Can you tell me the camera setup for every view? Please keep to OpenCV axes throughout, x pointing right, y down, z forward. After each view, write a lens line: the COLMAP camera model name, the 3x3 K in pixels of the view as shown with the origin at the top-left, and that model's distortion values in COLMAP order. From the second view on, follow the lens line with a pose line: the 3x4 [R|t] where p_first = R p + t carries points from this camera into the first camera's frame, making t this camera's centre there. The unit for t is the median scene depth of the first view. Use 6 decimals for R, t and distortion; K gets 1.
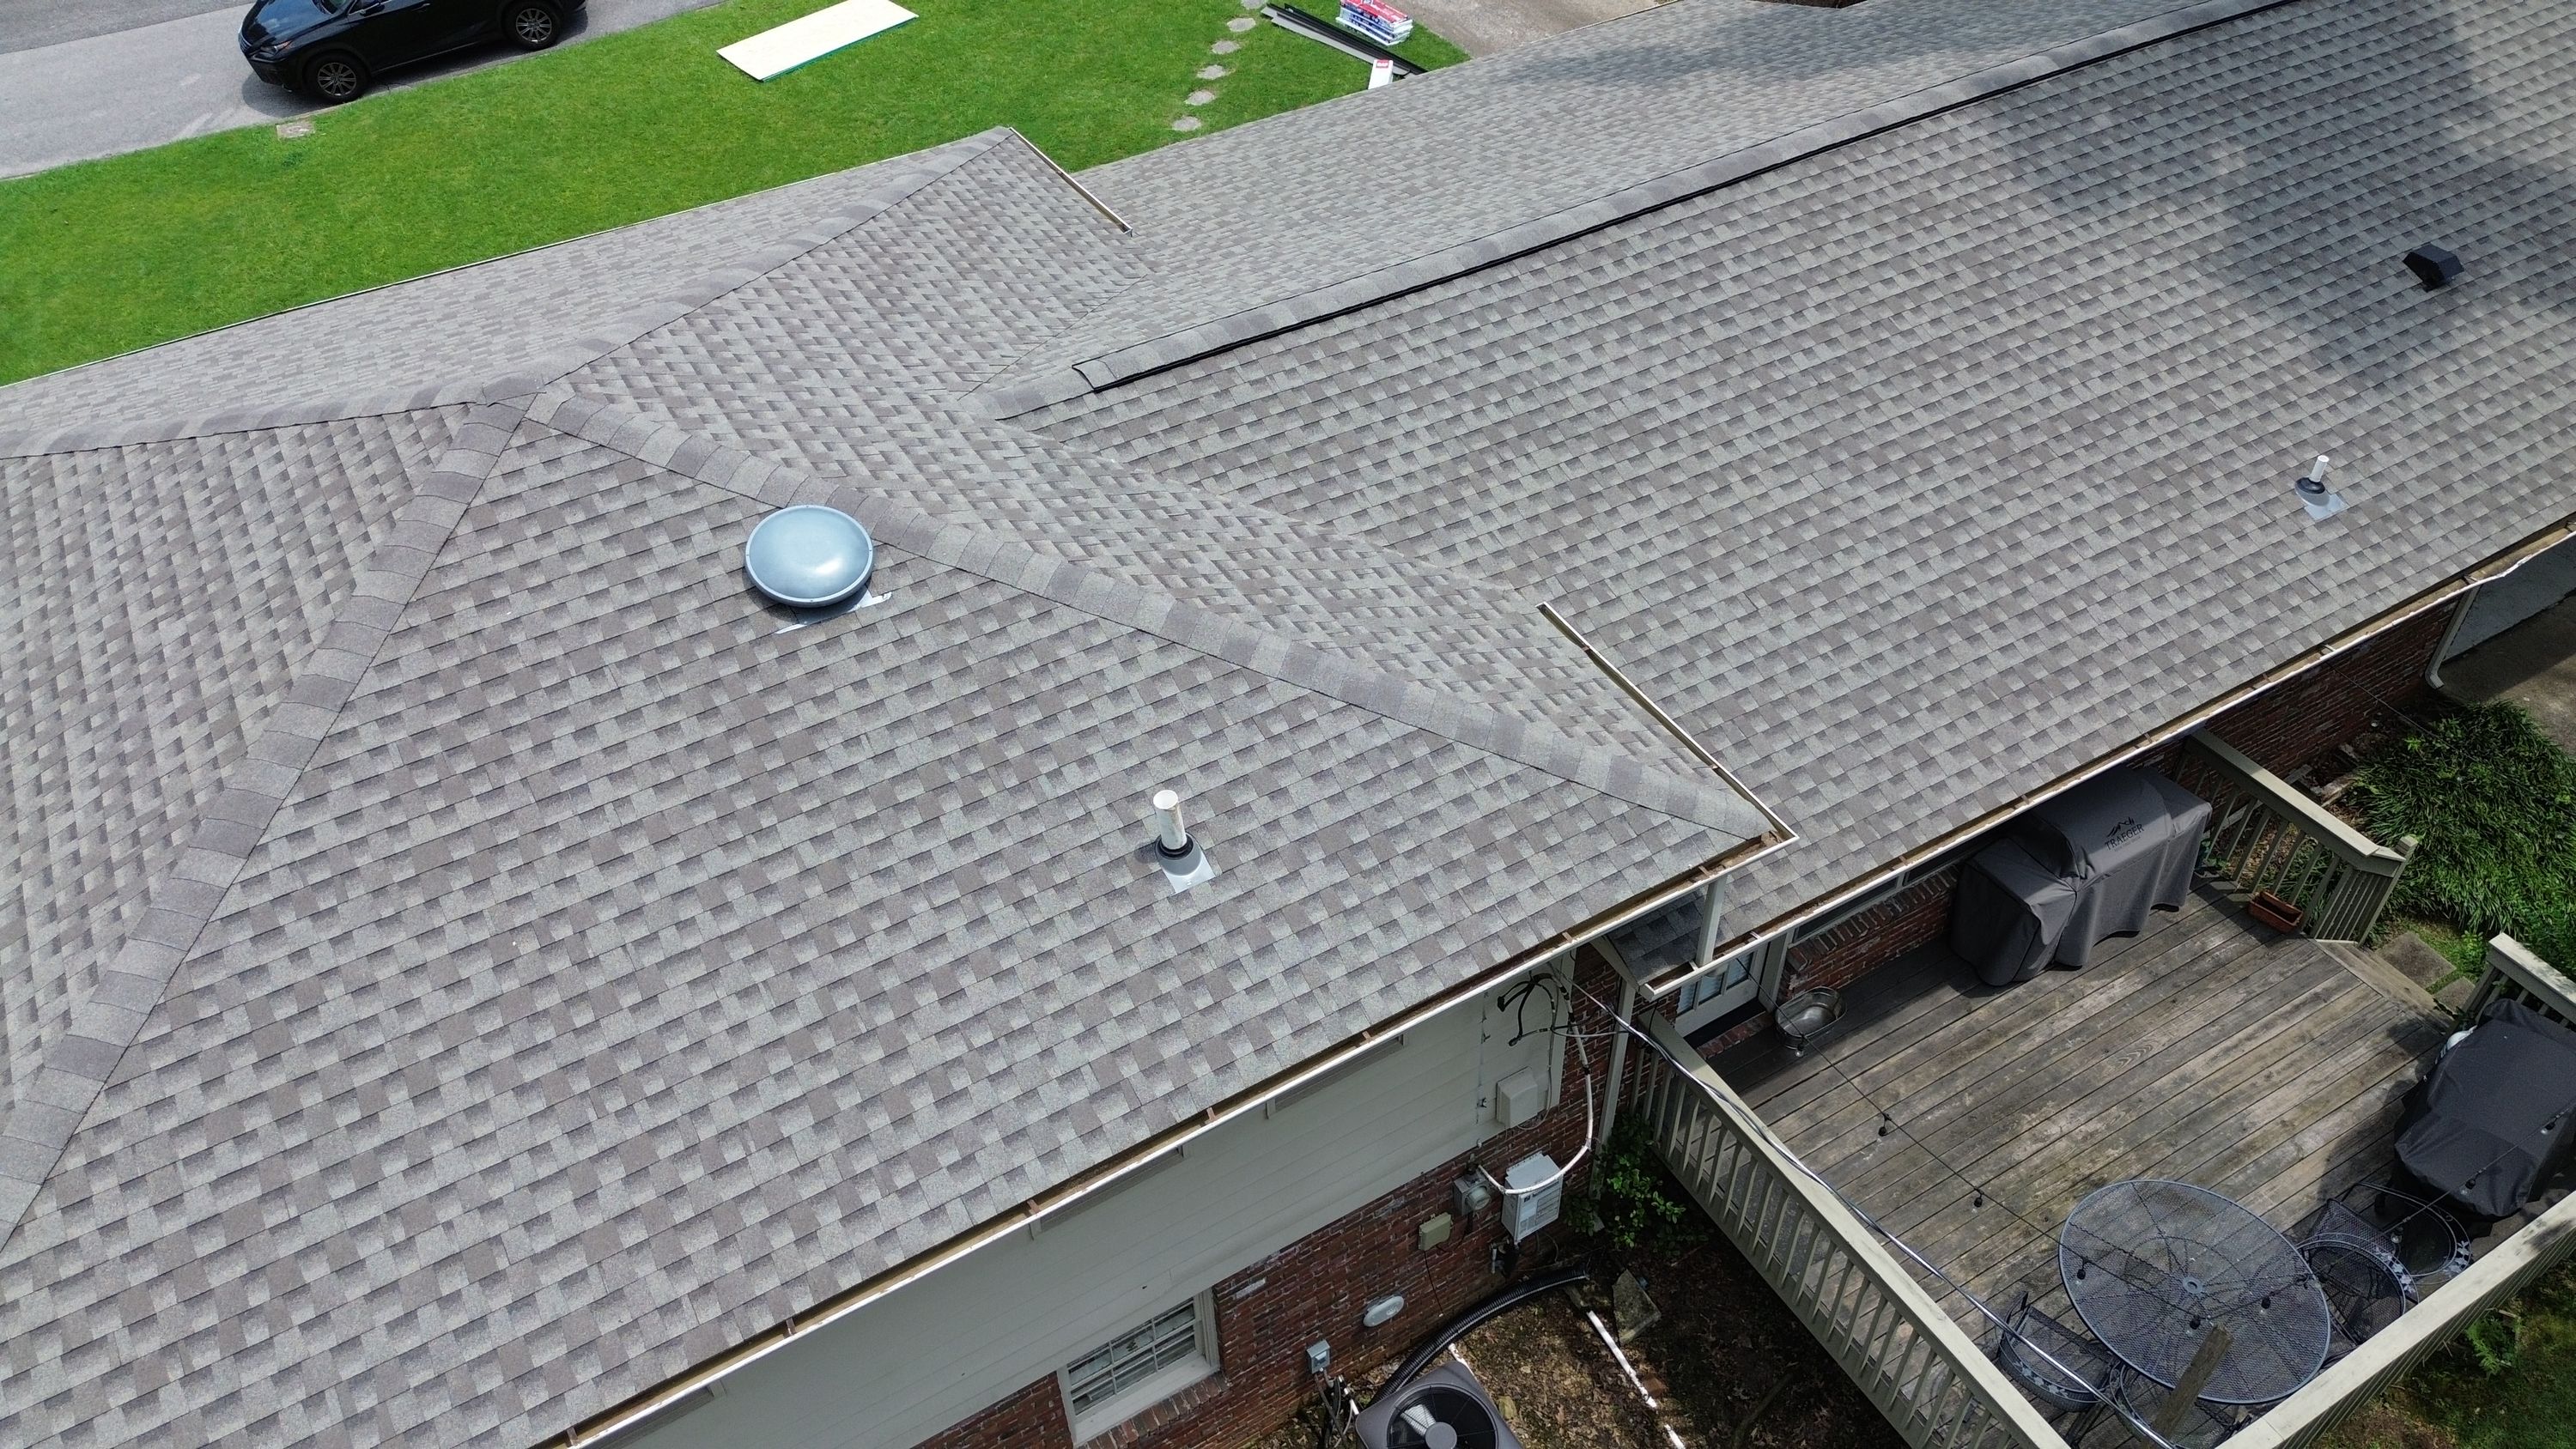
lens RADIAL K [[1843.2, 0, 1297.2], [0, 1843.2, 721.7], [0, 0, 1]] dist [0.048382, -0.036578]
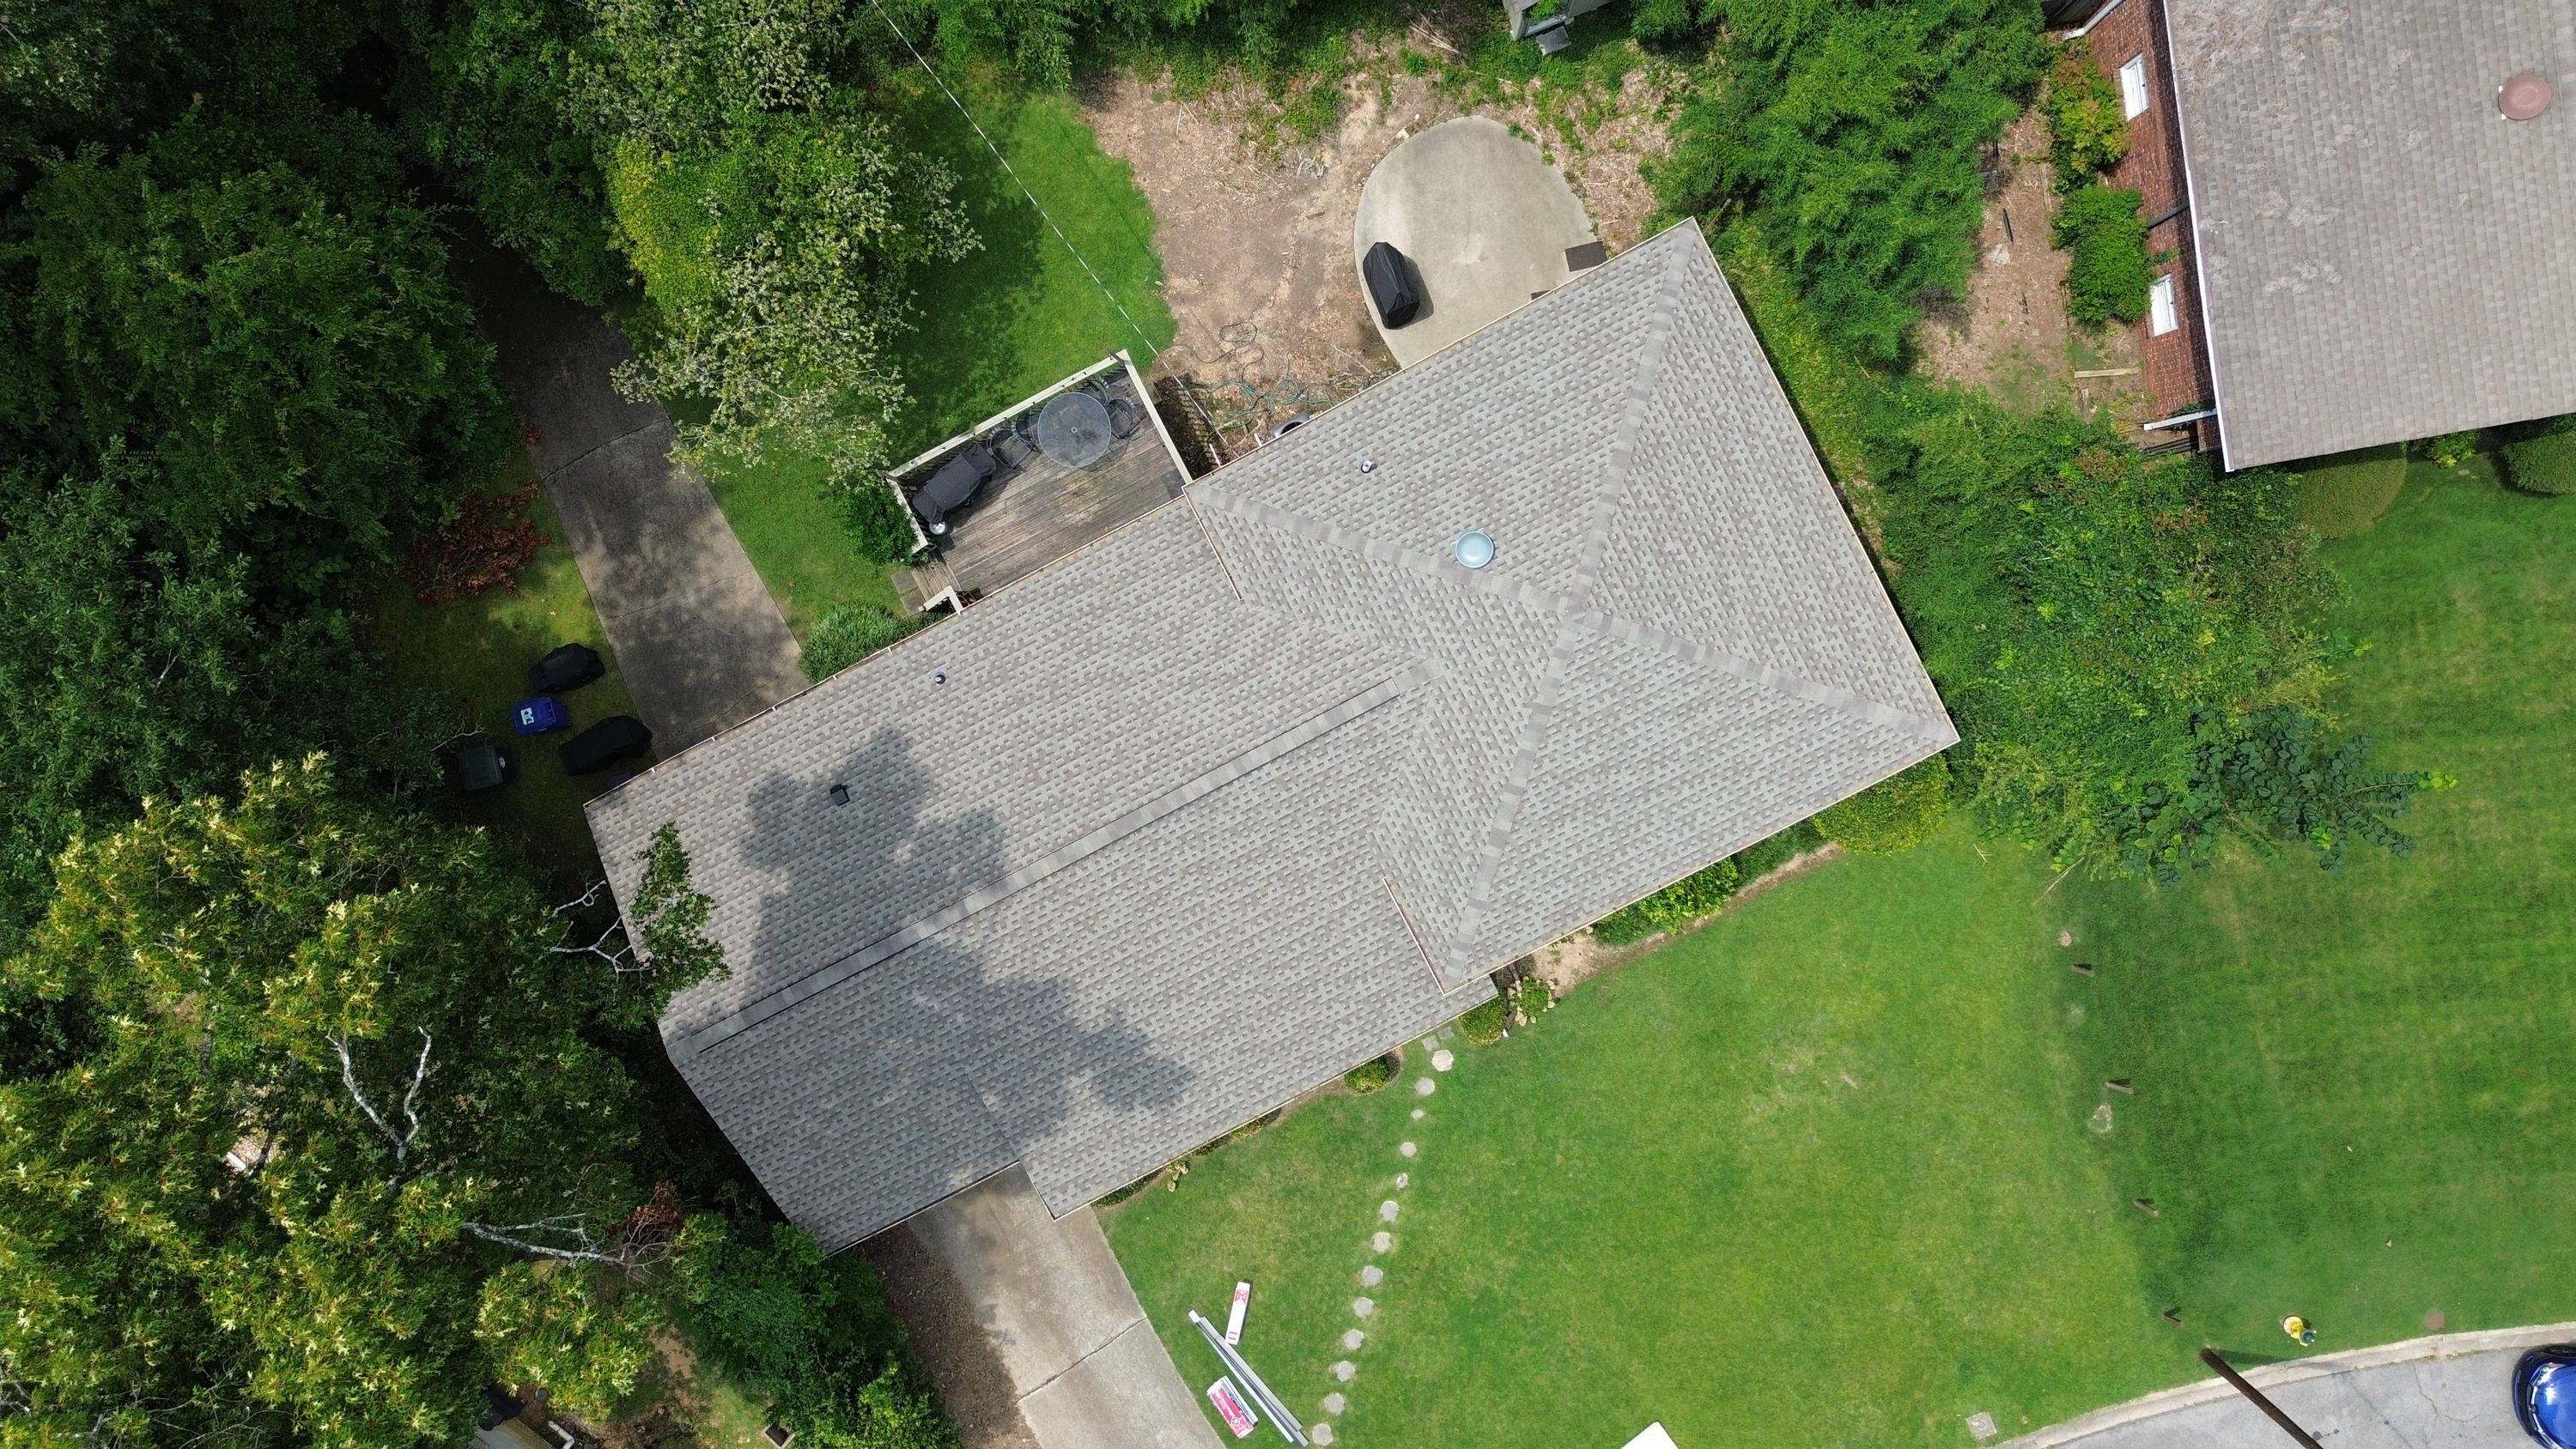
lens RADIAL K [[1843.2, 0, 1288.8], [0, 1843.2, 727.9], [0, 0, 1]] dist [0.048382, -0.036578]
pose [[-0.996600, -0.058358, 0.058163, -0.109779], [0.082392, -0.702417, 0.706981, -1.991206], [-0.000403, 0.709369, 0.704837, -0.805107]]
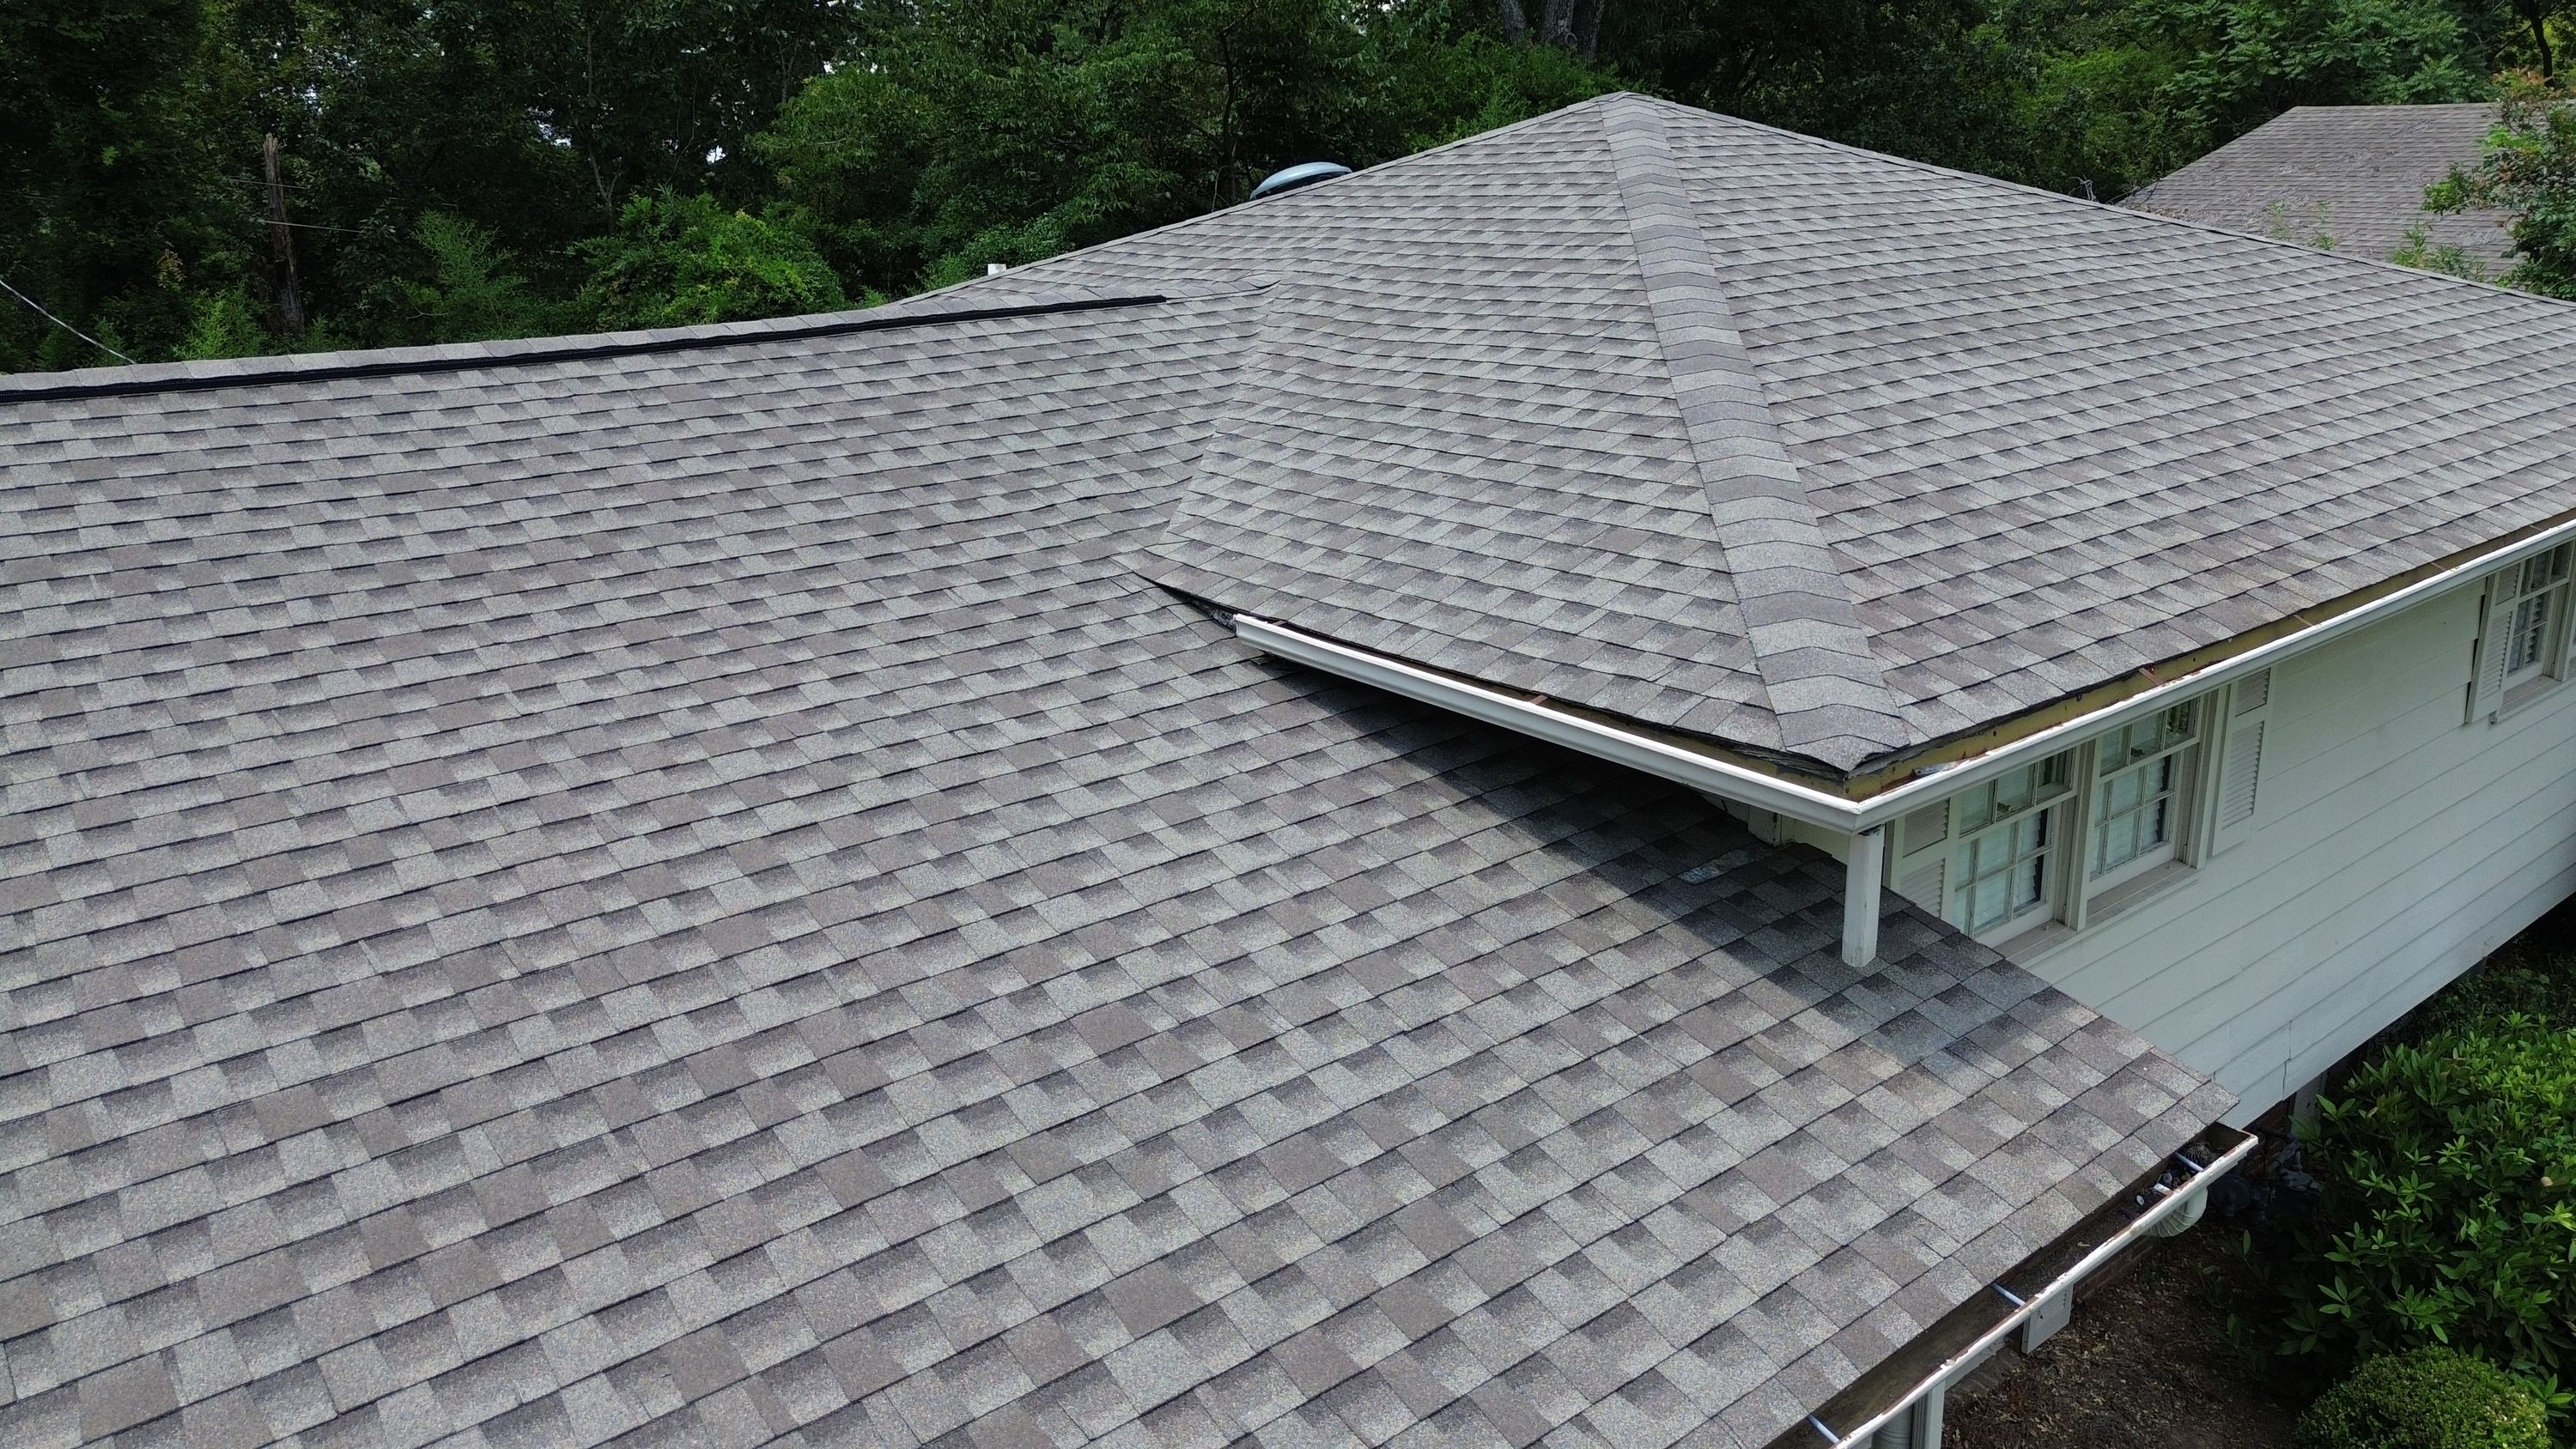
lens RADIAL K [[1843.2, 0, 1298.0], [0, 1843.2, 705.4], [0, 0, 1]] dist [0.048382, -0.036578]
pose [[-0.986527, 0.093569, -0.134196, -0.053563], [-0.065765, 0.524262, 0.849014, -0.706425], [0.149795, 0.846401, -0.511045, 1.412876]]
